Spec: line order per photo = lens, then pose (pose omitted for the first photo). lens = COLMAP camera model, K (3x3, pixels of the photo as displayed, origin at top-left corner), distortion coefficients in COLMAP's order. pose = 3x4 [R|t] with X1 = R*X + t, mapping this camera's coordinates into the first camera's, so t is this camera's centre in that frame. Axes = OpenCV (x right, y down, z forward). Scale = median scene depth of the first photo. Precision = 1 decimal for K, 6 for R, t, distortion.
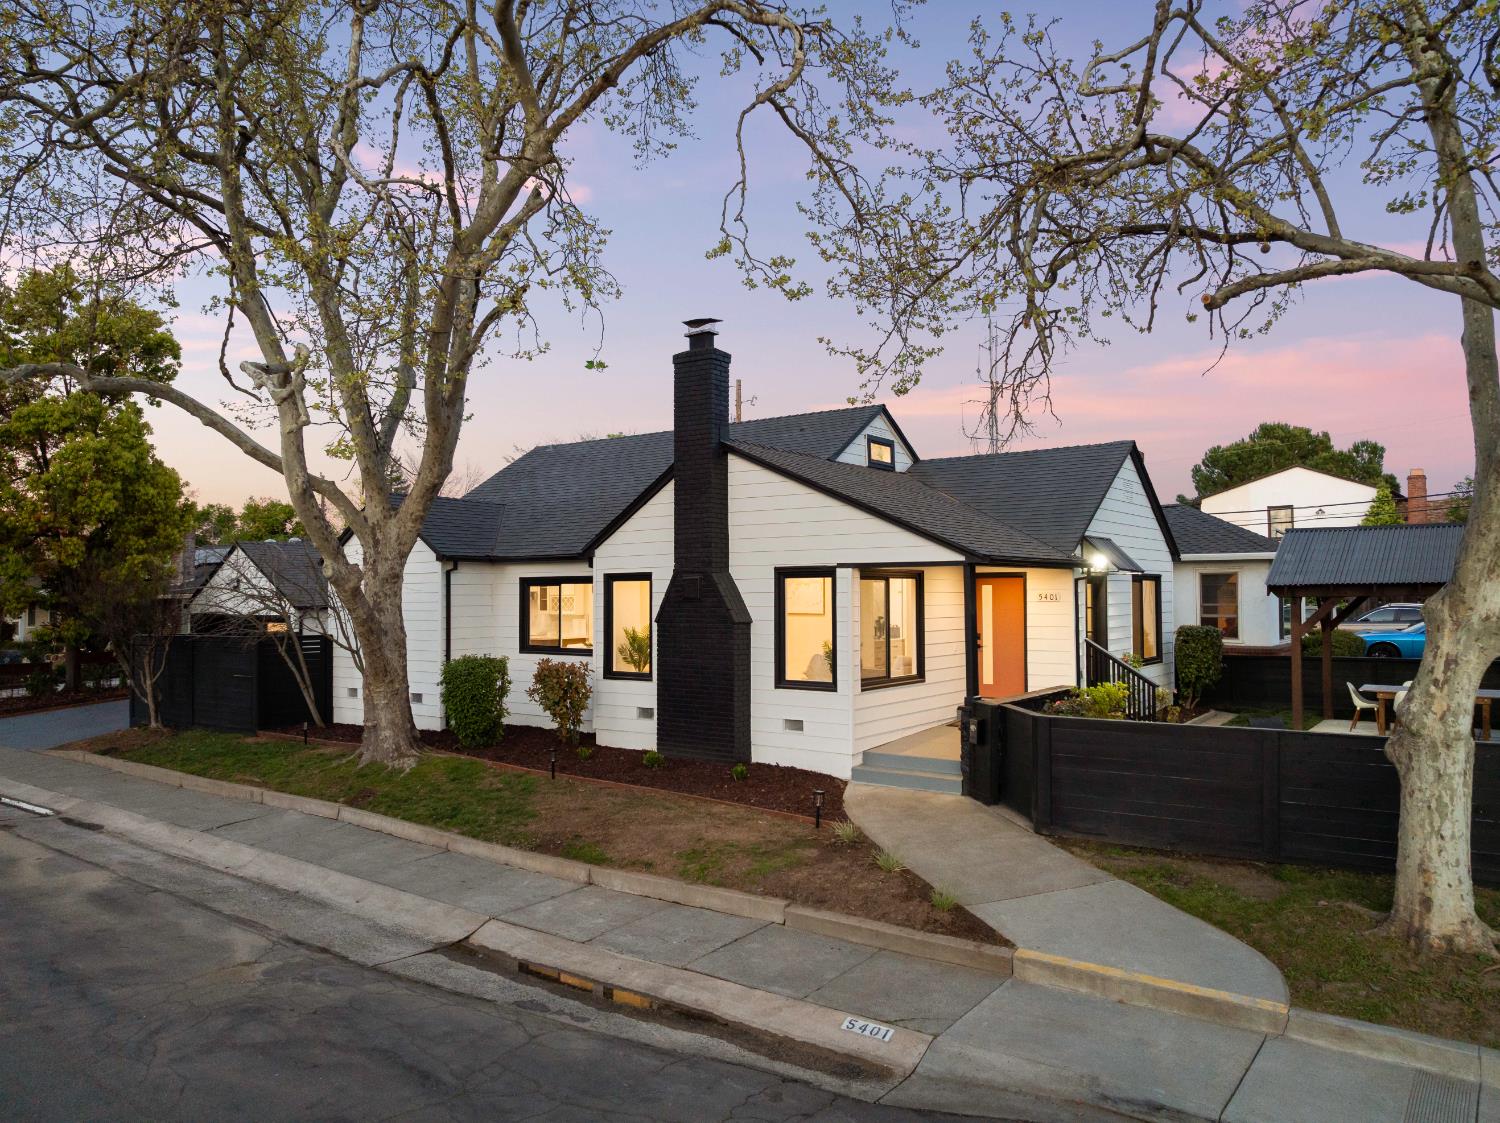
lens RADIAL K [[1056.1, 0, 747.5], [0, 1056.1, 553.9], [0, 0, 1]] dist [-0.047557, 0.013518]
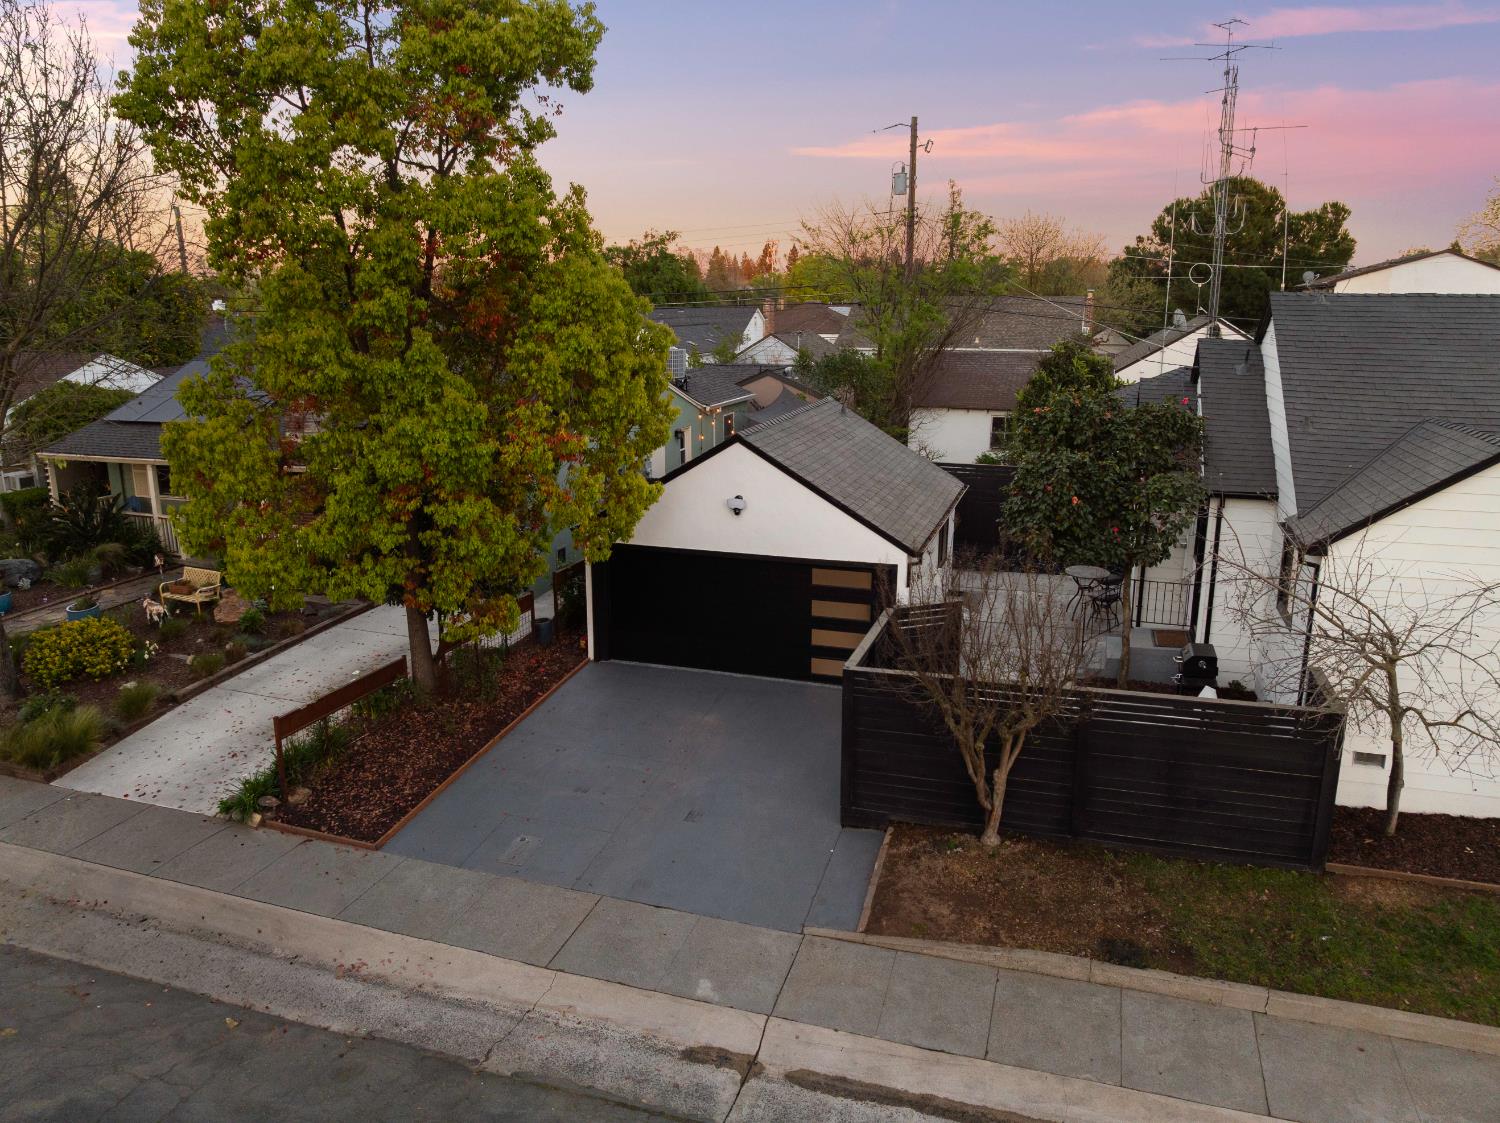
lens RADIAL K [[1056.1, 0, 745.2], [0, 1056.1, 556.8], [0, 0, 1]] dist [-0.047557, 0.013518]
pose [[0.950697, -0.068482, 0.302465, -1.419107], [-0.014794, 0.964189, 0.264804, -0.218073], [-0.309768, -0.256223, 0.915638, 0.926054]]
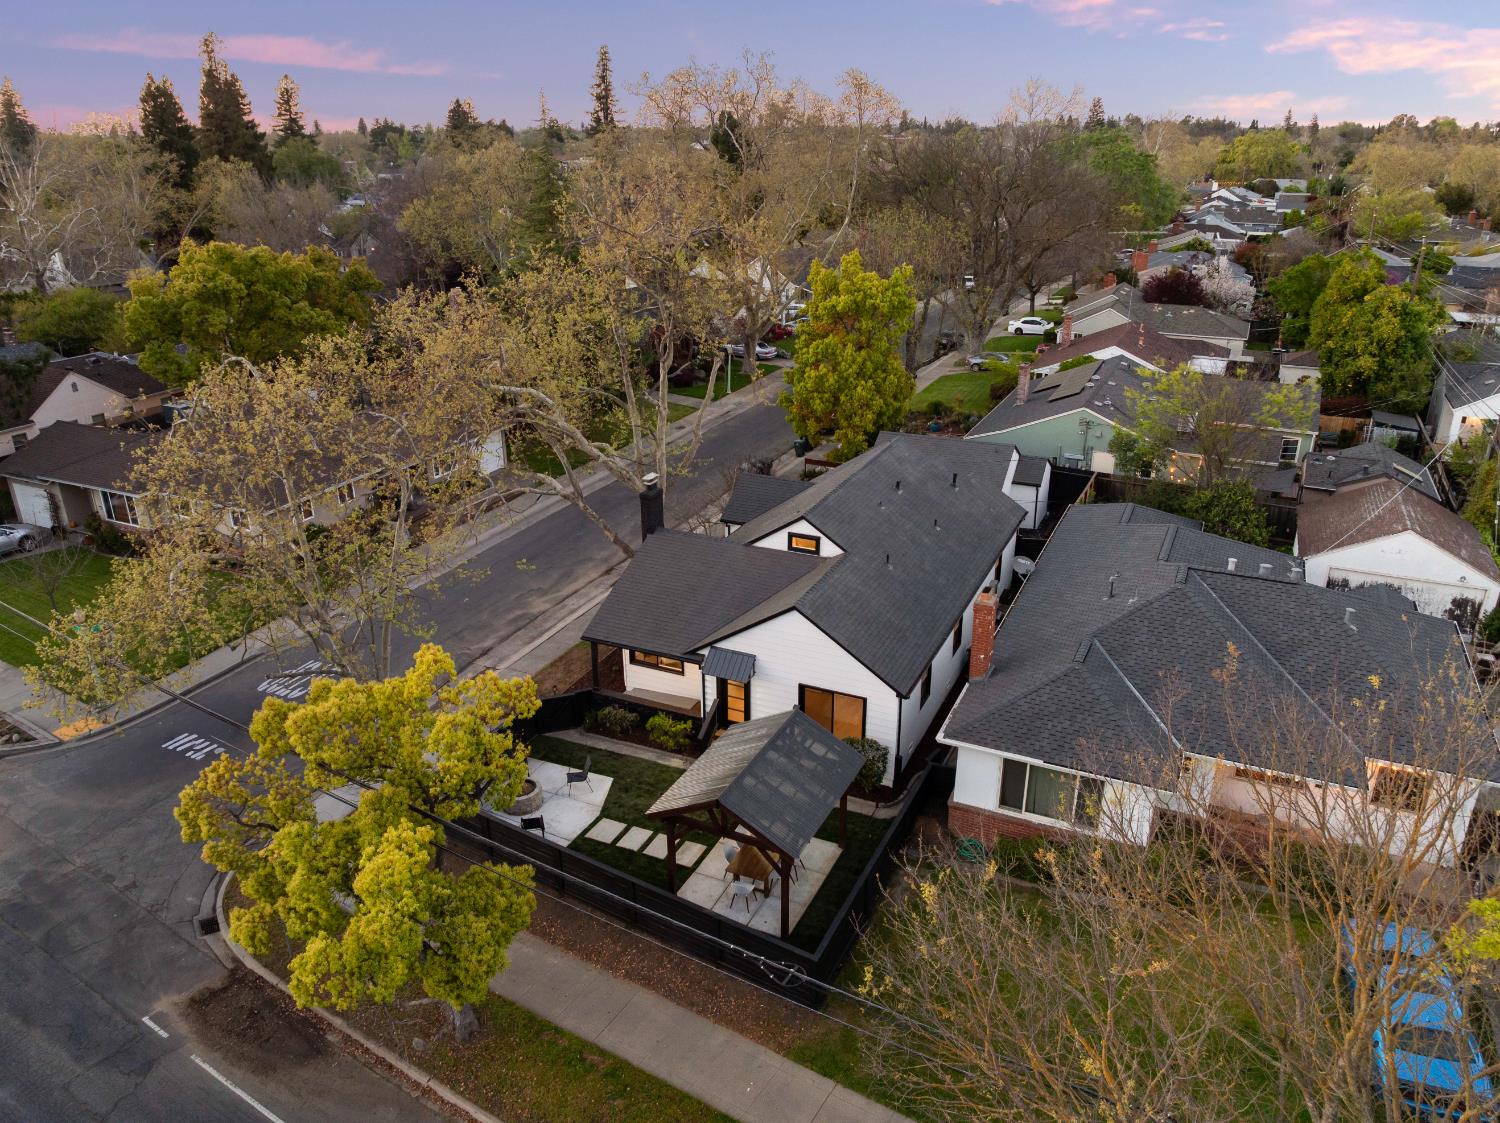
lens RADIAL K [[1056.1, 0, 748.0], [0, 1056.1, 554.2], [0, 0, 1]] dist [-0.047557, 0.013518]
pose [[0.192821, 0.371144, -0.908335, 2.411126], [0.045317, 0.921351, 0.386082, -1.078499], [0.980187, -0.115608, 0.160837, 1.021896]]
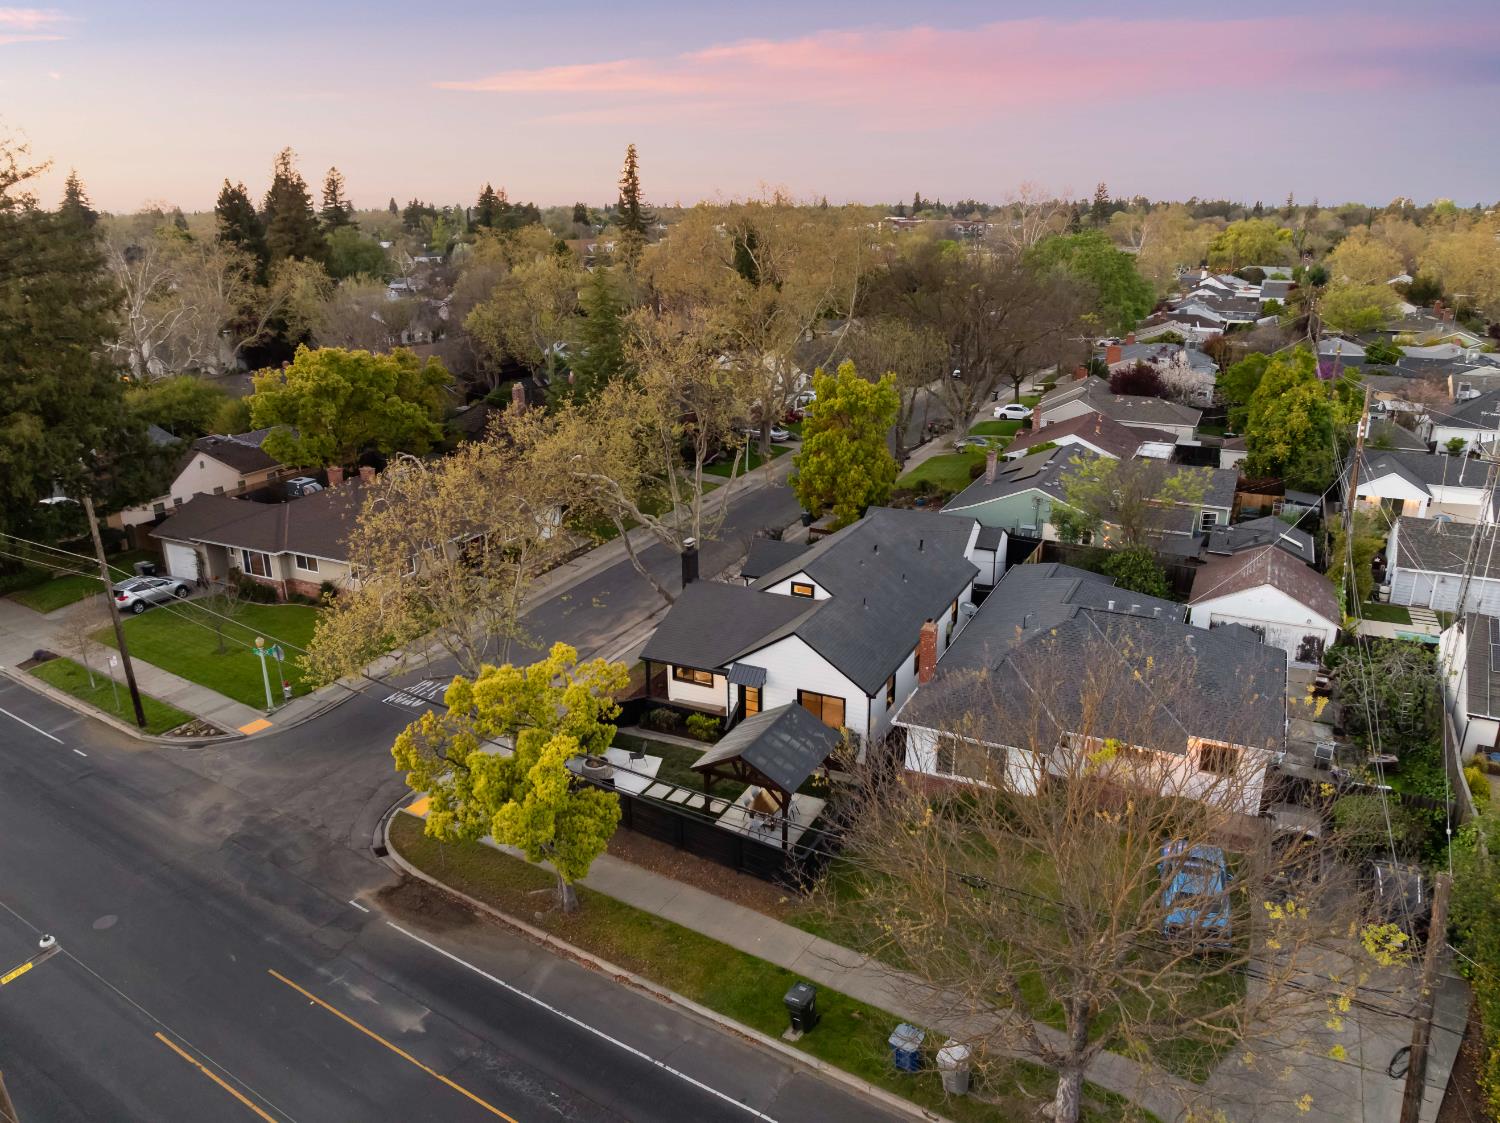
lens RADIAL K [[1056.1, 0, 746.7], [0, 1056.1, 556.7], [0, 0, 1]] dist [-0.047557, 0.013518]
pose [[0.175844, 0.313881, -0.933037, 3.240075], [0.045569, 0.944194, 0.326223, -1.341864], [0.983363, -0.099882, 0.151728, 0.878052]]
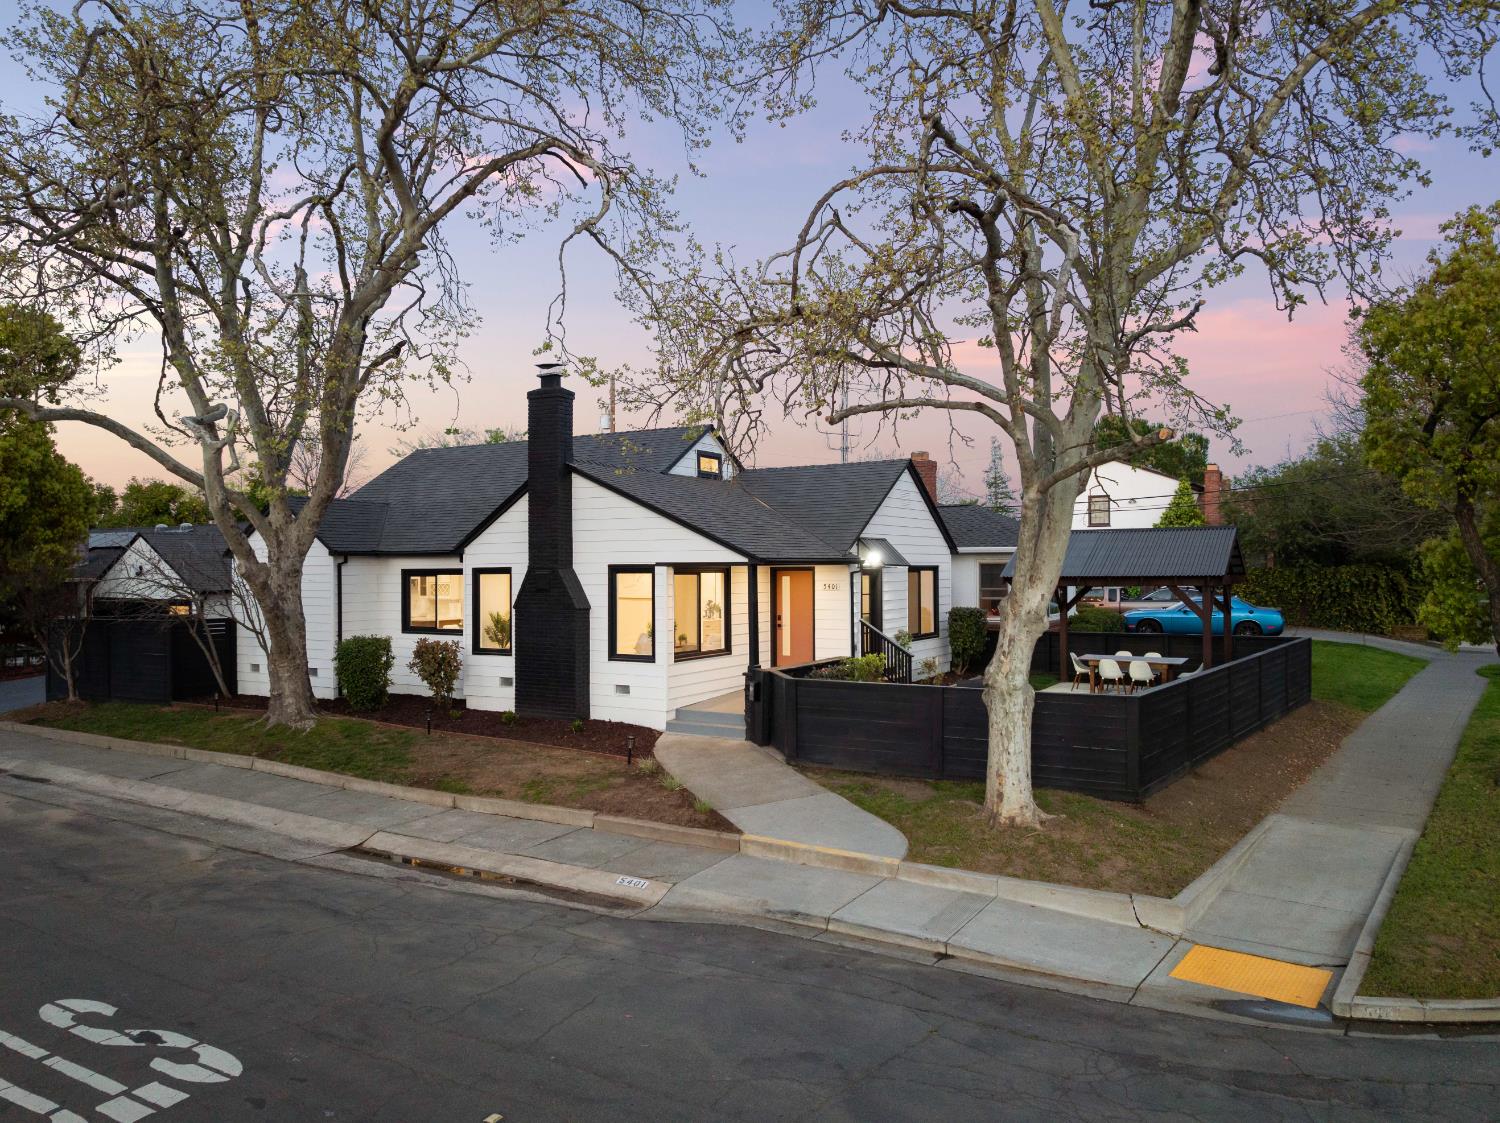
lens RADIAL K [[1056.1, 0, 750.1], [0, 1056.1, 556.1], [0, 0, 1]] dist [-0.047557, 0.013518]
pose [[0.994718, 0.000248, 0.102644, 0.076366], [-0.003070, 0.999622, 0.027336, -0.038161], [-0.102598, -0.027507, 0.994342, -0.315111]]
